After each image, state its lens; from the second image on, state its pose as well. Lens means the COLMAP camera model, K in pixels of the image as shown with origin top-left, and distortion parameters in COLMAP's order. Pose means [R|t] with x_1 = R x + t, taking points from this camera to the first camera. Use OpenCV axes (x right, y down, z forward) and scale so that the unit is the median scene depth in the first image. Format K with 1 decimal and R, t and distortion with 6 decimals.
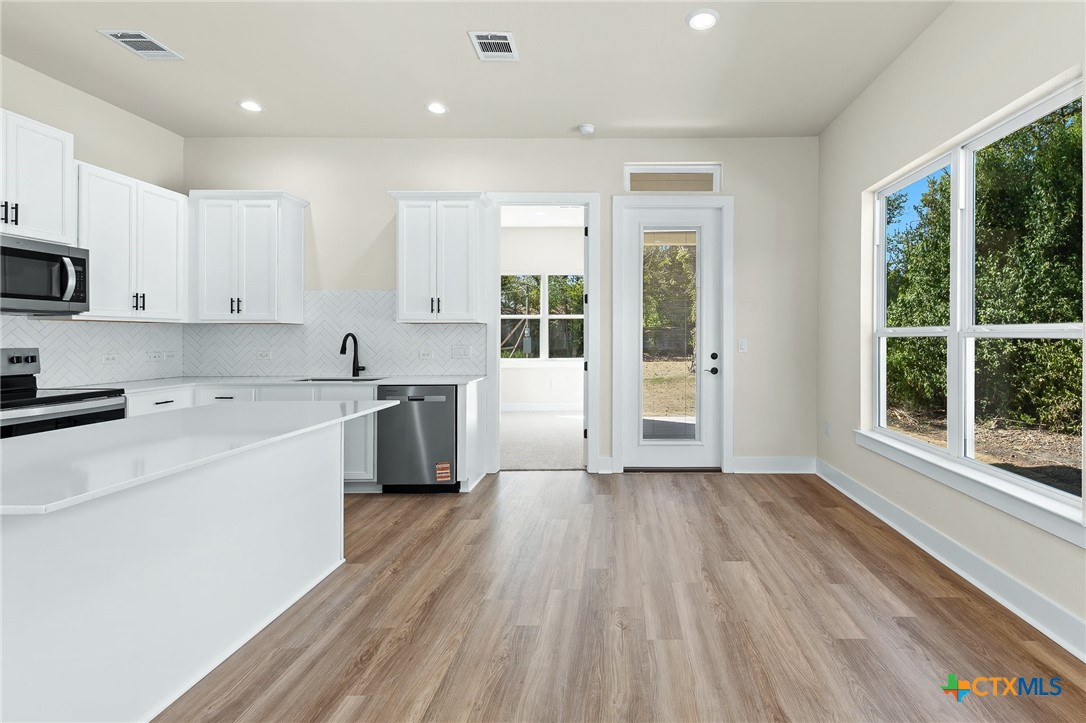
lens RADIAL K [[495.6, 0, 616.8], [0, 495.6, 332.9], [0, 0, 1]] dist [0.020202, -0.004189]
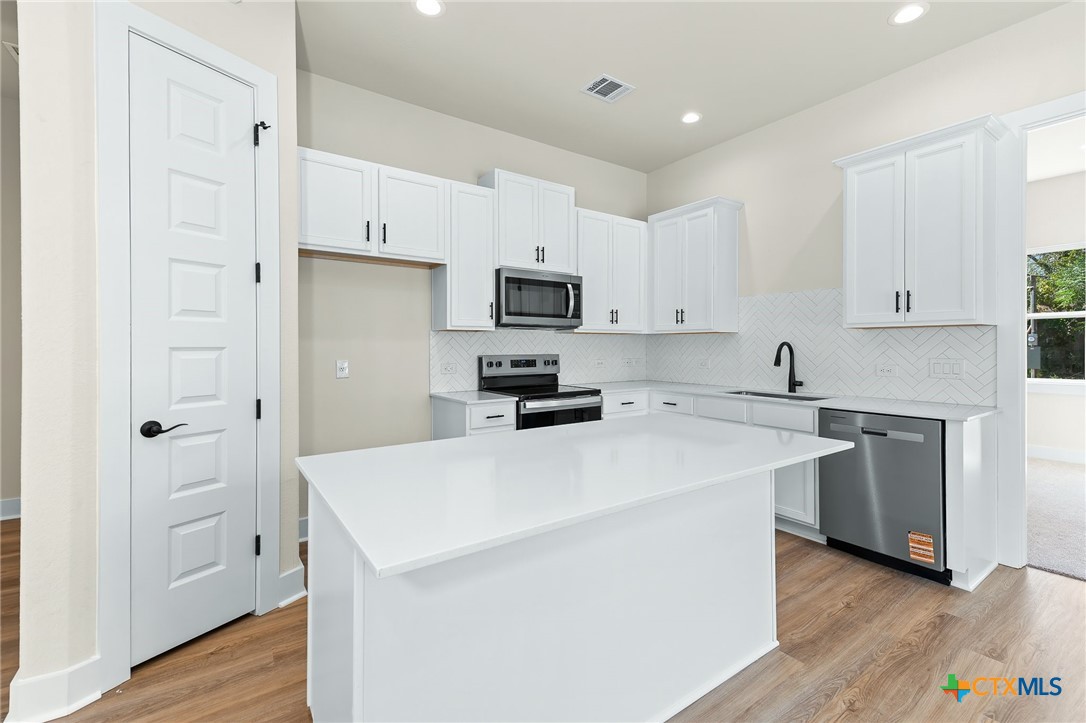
lens RADIAL K [[470.3, 0, 555.4], [0, 470.3, 344.6], [0, 0, 1]] dist [0.004711, 0.000233]
pose [[0.579385, -0.001155, -0.815053, -0.107607], [0.005544, 0.999981, 0.002523, 0.000769], [0.815035, -0.005981, 0.579381, 0.215005]]
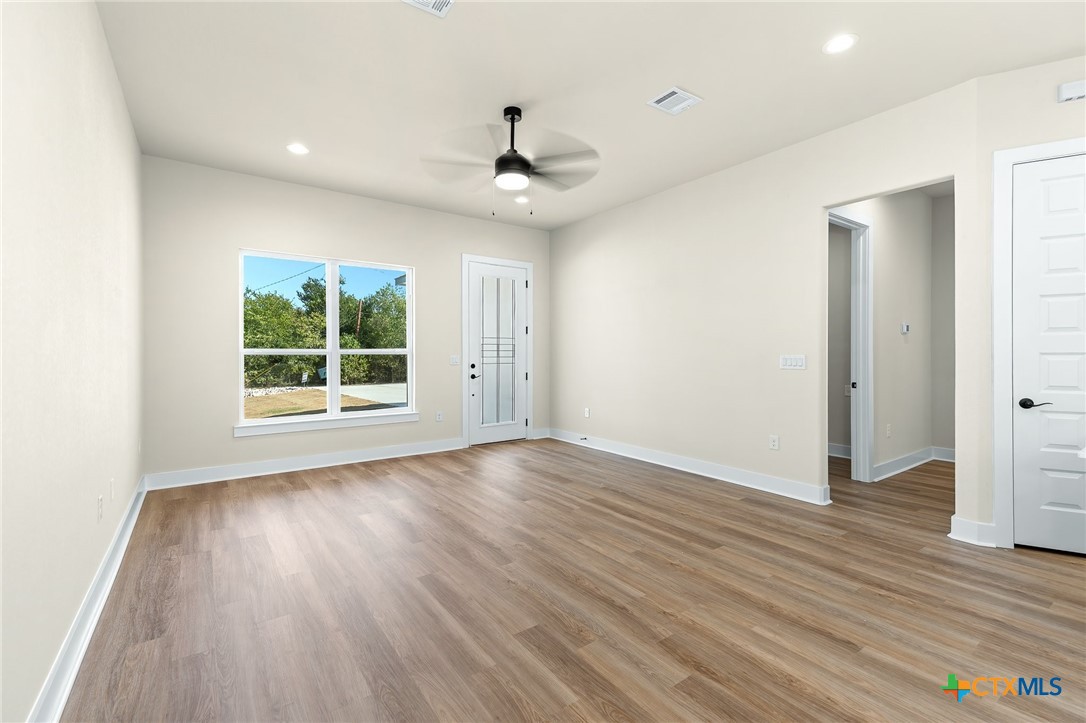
lens RADIAL K [[470.3, 0, 543.7], [0, 470.3, 355.7], [0, 0, 1]] dist [0.004711, 0.000233]
pose [[-0.810307, 0.007581, -0.585957, 0.324146], [0.007216, 0.999970, 0.002959, -0.000702], [0.585962, -0.001831, -0.810337, 0.313985]]
